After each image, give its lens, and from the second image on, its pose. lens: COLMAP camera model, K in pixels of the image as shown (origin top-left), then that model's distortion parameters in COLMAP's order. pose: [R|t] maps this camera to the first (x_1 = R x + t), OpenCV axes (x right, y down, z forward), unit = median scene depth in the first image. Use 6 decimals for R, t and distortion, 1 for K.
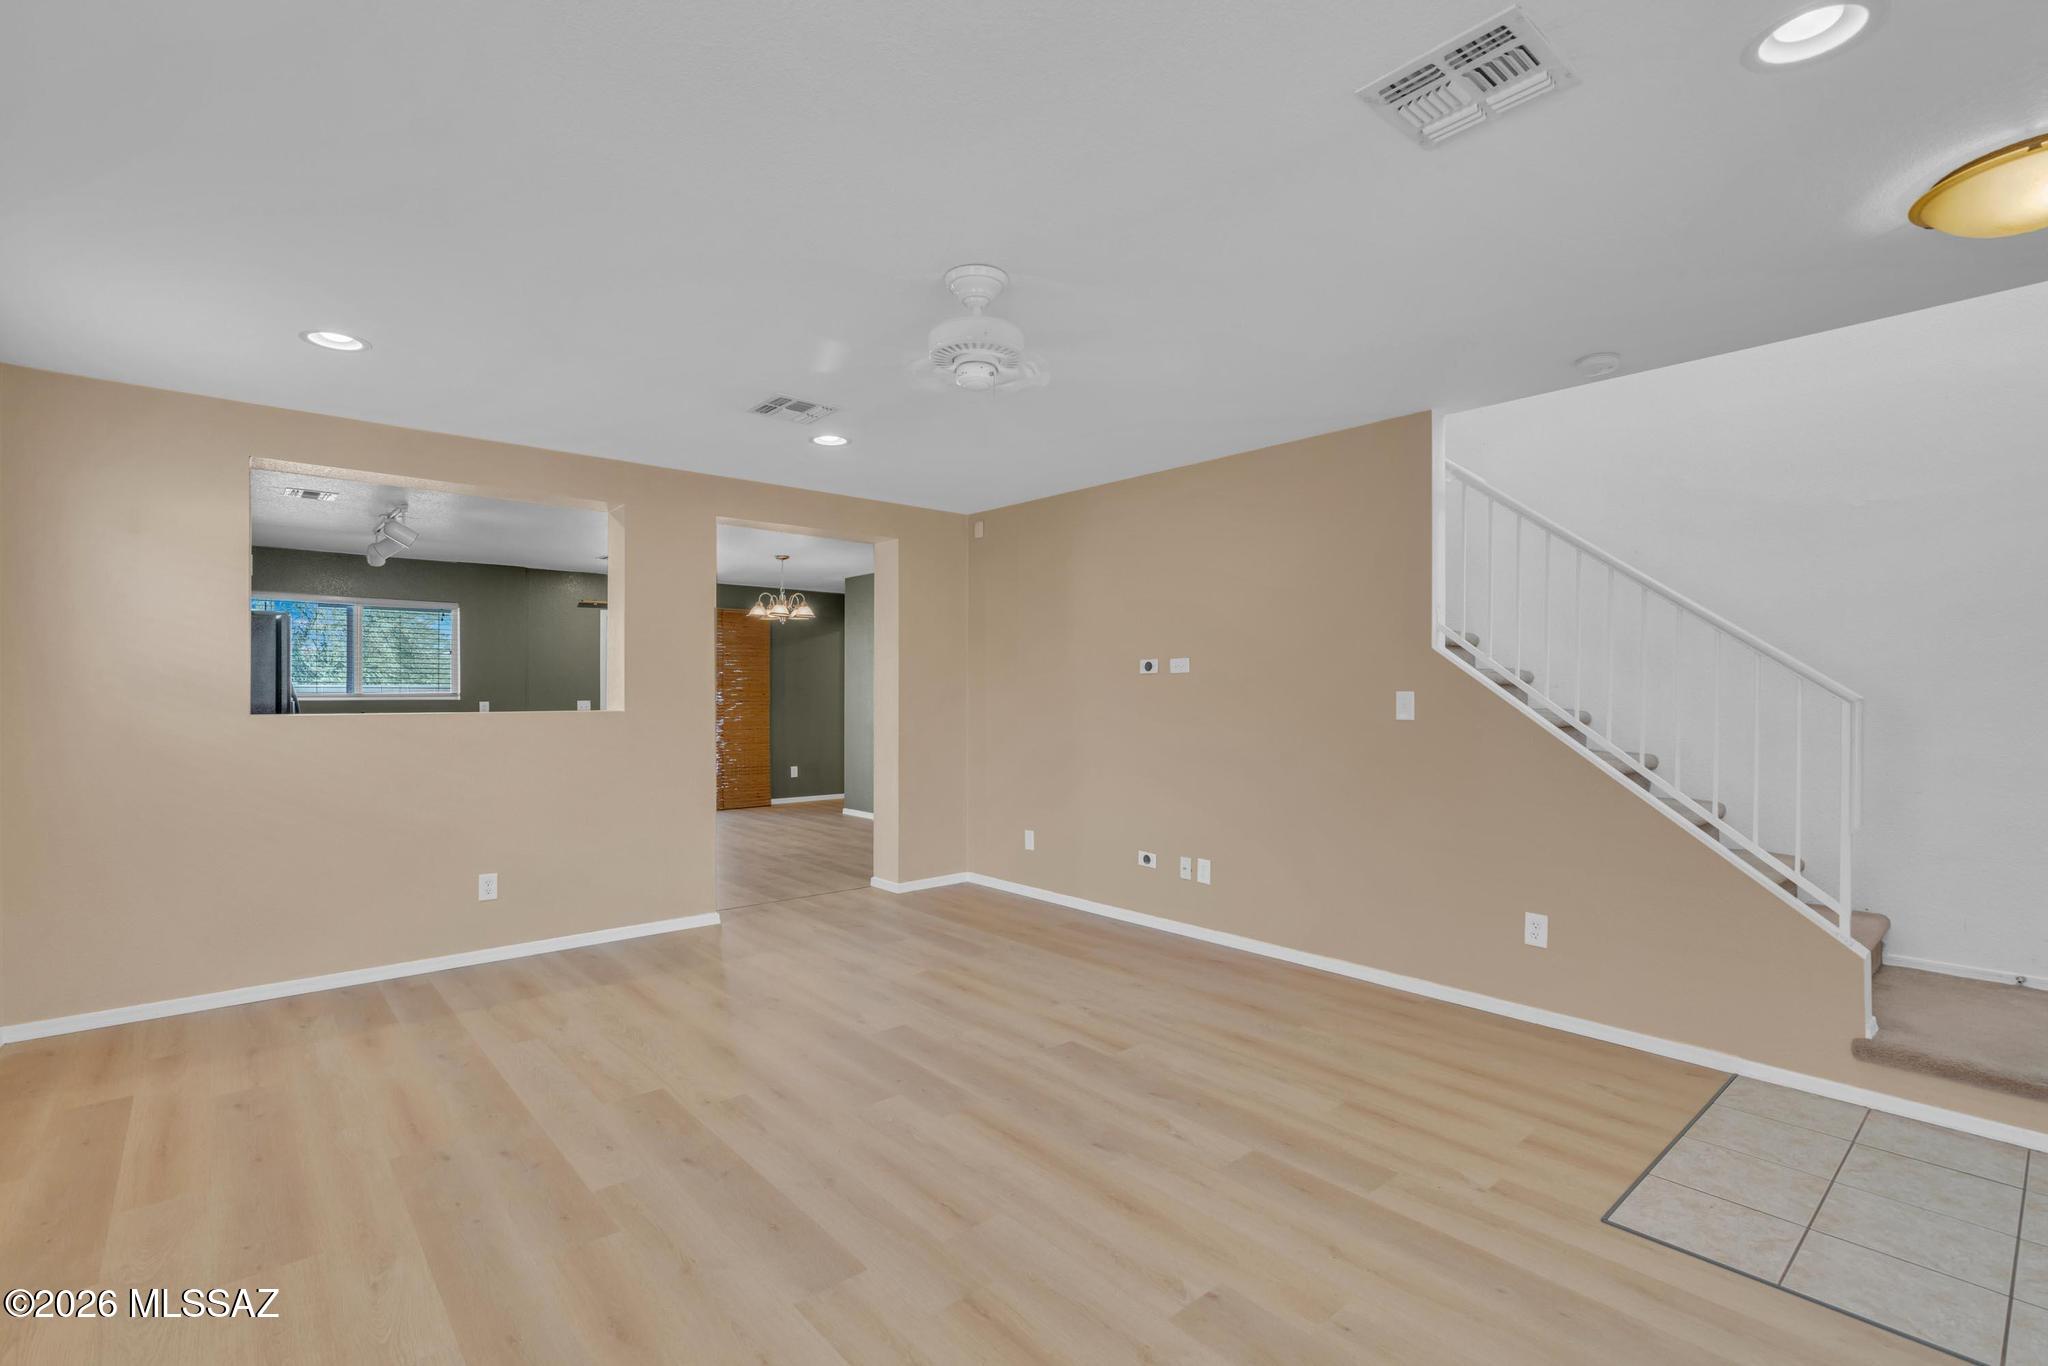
lens RADIAL K [[921.9, 0, 1017.2], [0, 921.9, 692.2], [0, 0, 1]] dist [-0.009234, 0.000129]
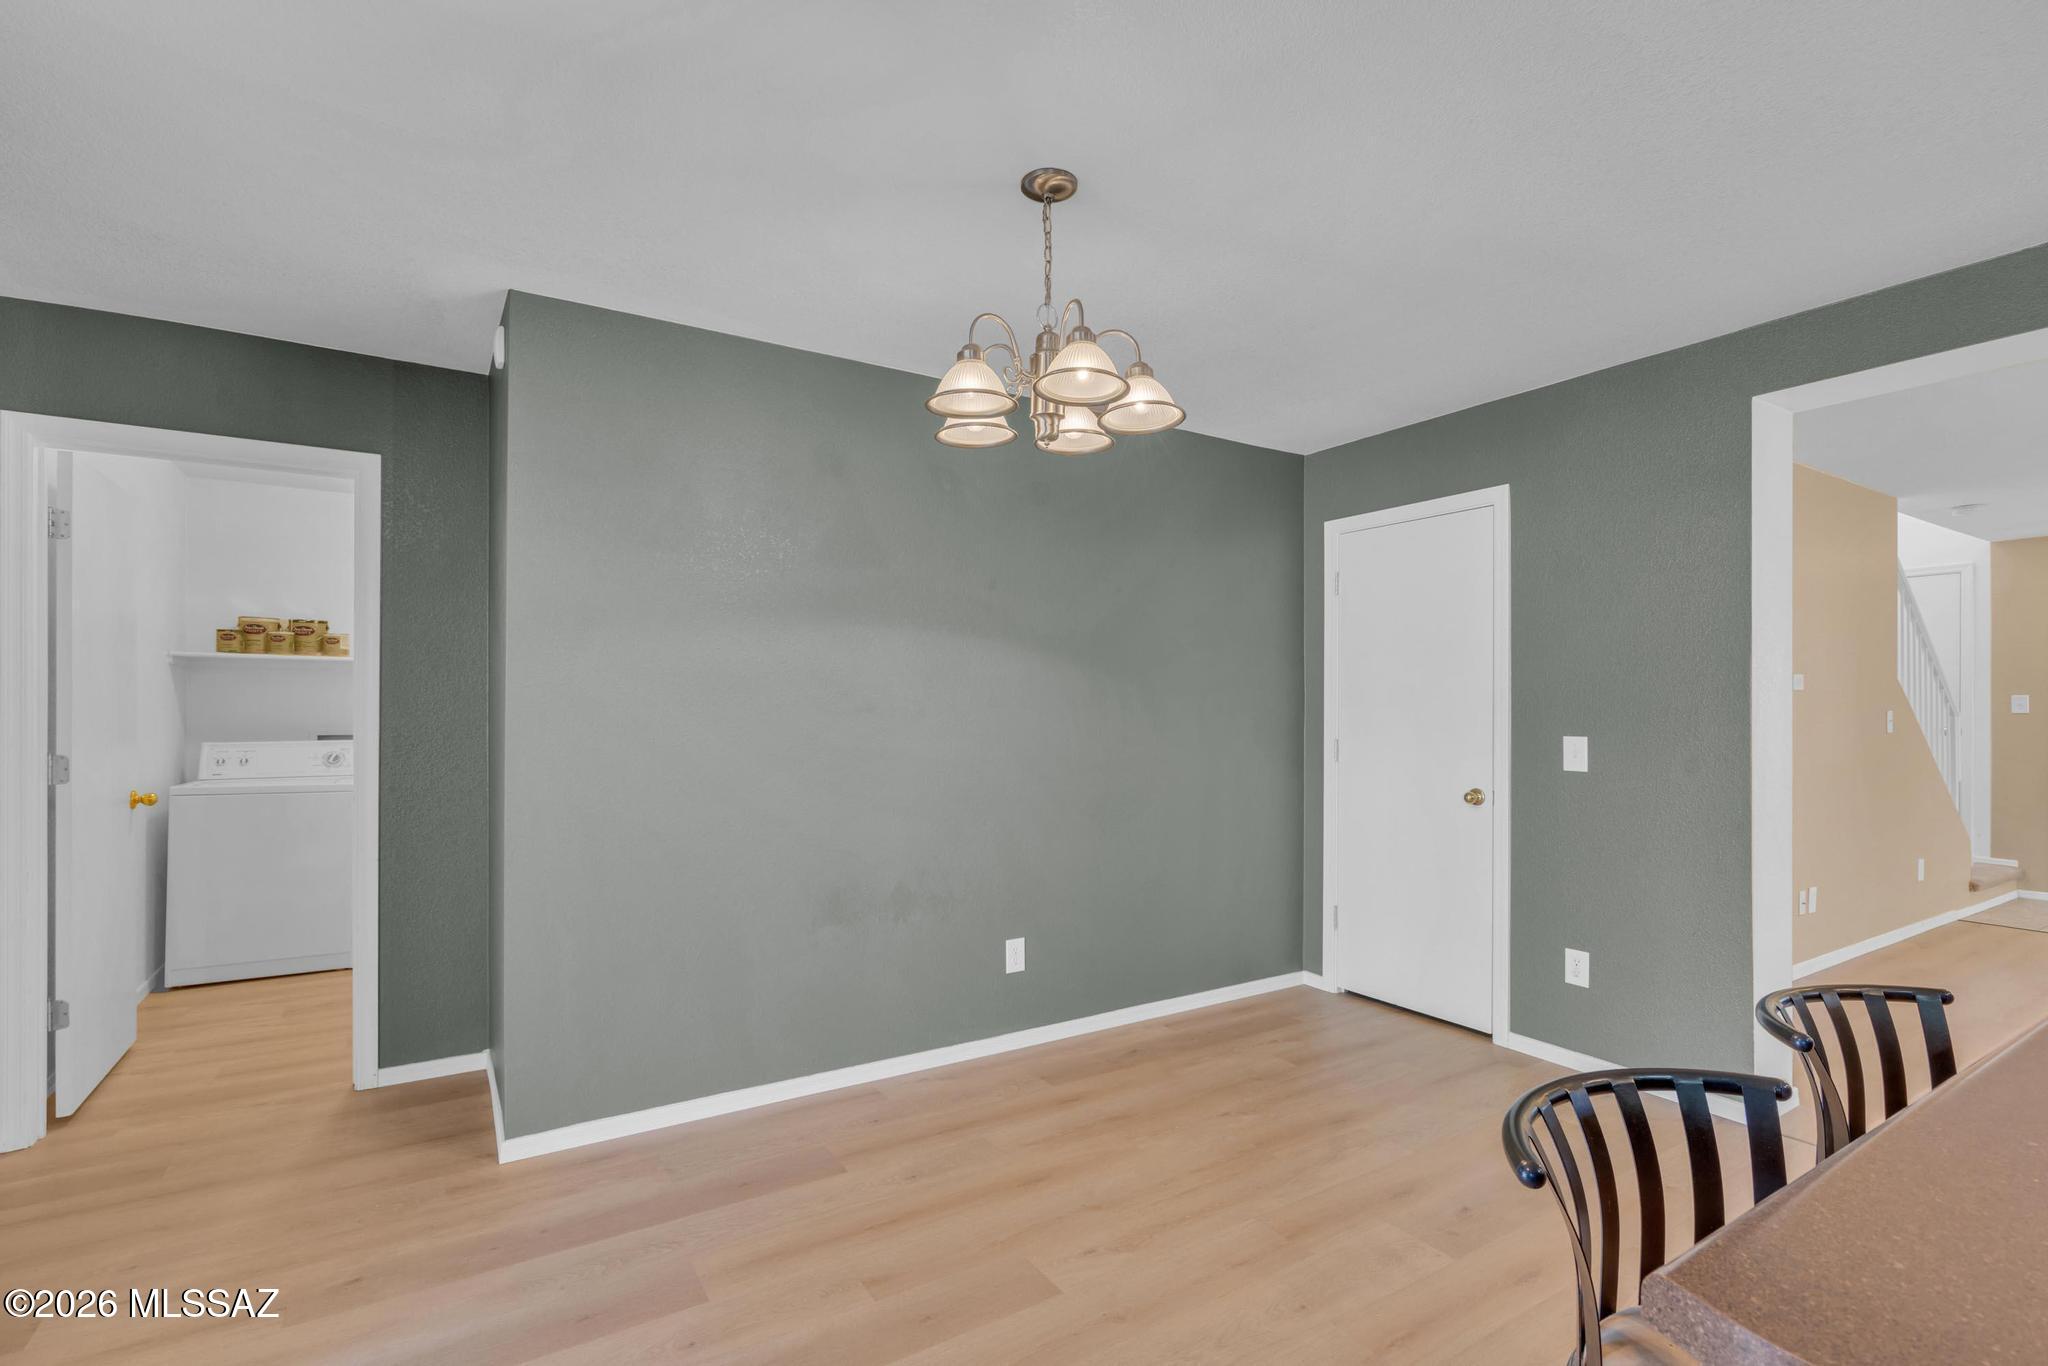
lens RADIAL K [[921.9, 0, 1017.2], [0, 921.9, 692.2], [0, 0, 1]] dist [-0.009234, 0.000129]
pose [[0.167909, 0.005965, 0.985784, -1.060187], [-0.006199, 0.999968, -0.004995, -0.007197], [-0.985783, -0.005272, 0.167941, 2.030696]]
